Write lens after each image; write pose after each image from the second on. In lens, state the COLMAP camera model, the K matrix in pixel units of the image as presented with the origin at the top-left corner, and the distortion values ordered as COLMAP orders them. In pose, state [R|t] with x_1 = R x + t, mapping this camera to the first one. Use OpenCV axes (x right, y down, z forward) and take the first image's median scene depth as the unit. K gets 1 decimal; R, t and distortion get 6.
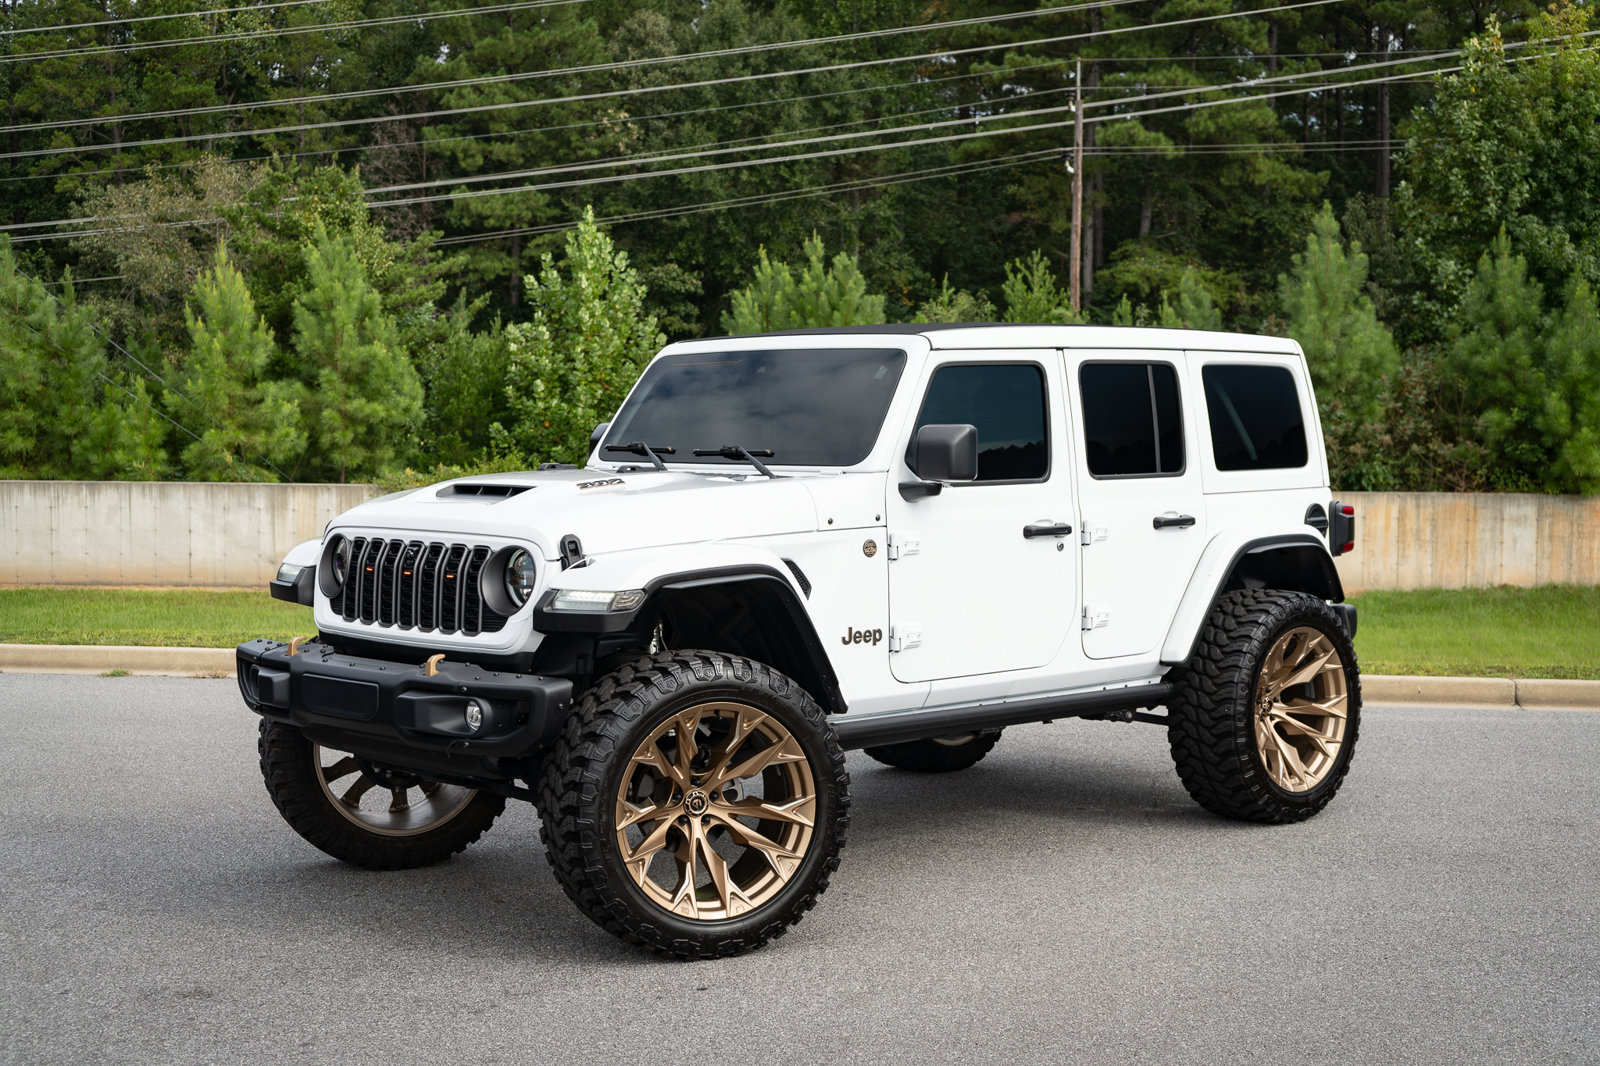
lens RADIAL K [[2299.7, 0, 800.1], [0, 2299.7, 529.4], [0, 0, 1]] dist [0.019965, 0.048773]
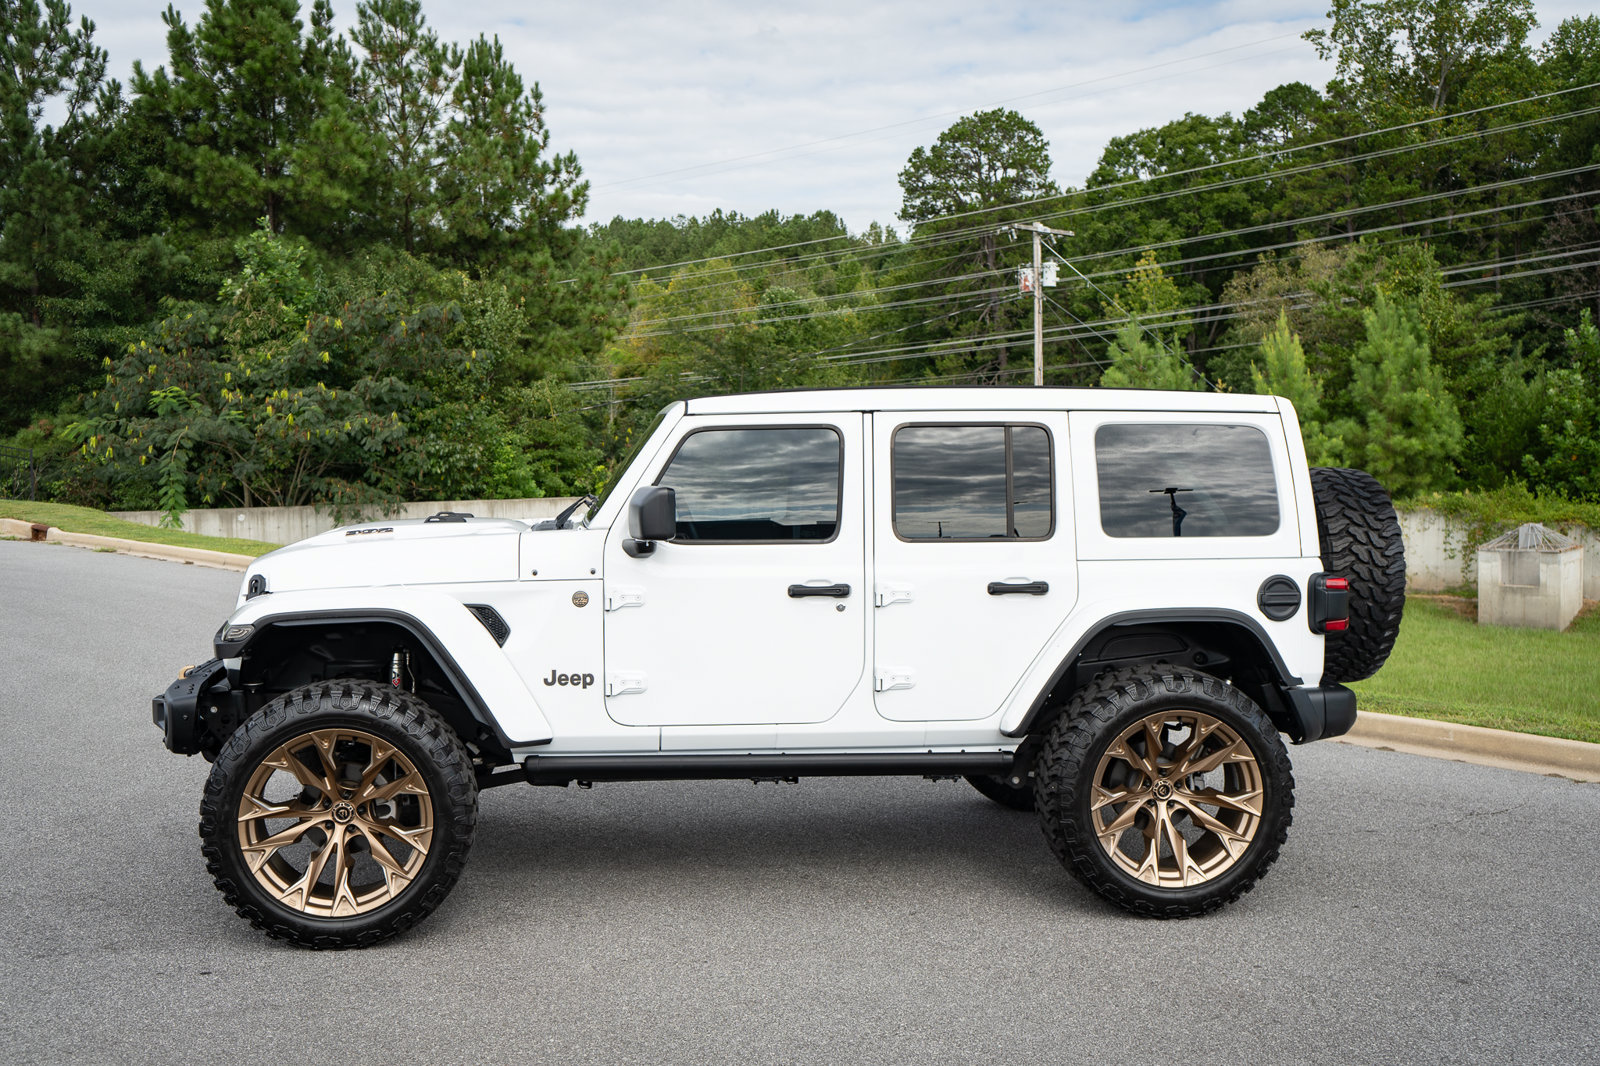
lens RADIAL K [[1726.0, 0, 790.6], [0, 1726.0, 511.5], [0, 0, 1]] dist [0.005019, 0.010456]
pose [[0.789161, 0.032461, -0.613329, 0.123892], [-0.037649, 0.999281, 0.004445, -0.008365], [0.613032, 0.019583, 0.789815, 0.084072]]
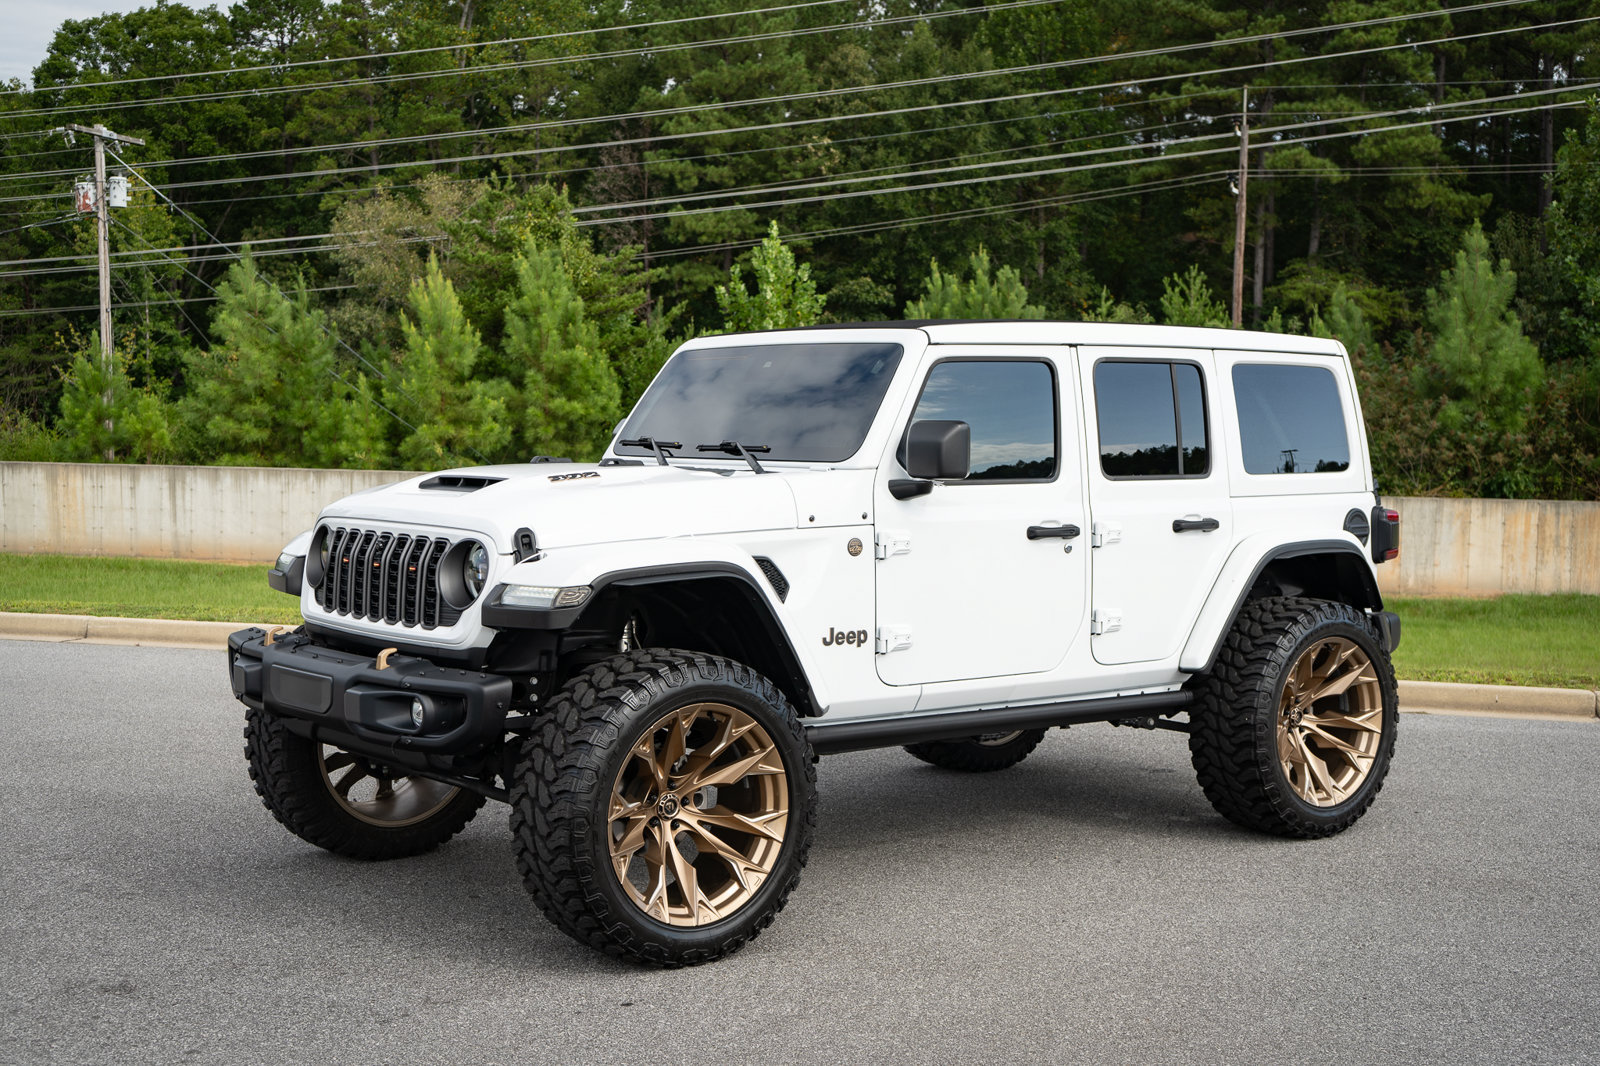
lens RADIAL K [[2095.4, 0, 798.7], [0, 2095.4, 533.1], [0, 0, 1]] dist [0.010919, 0.049489]
pose [[0.995157, 0.019444, -0.096358, 0.018719], [-0.018952, 0.999802, 0.006022, -0.000618], [0.096456, -0.004167, 0.995329, 0.023530]]
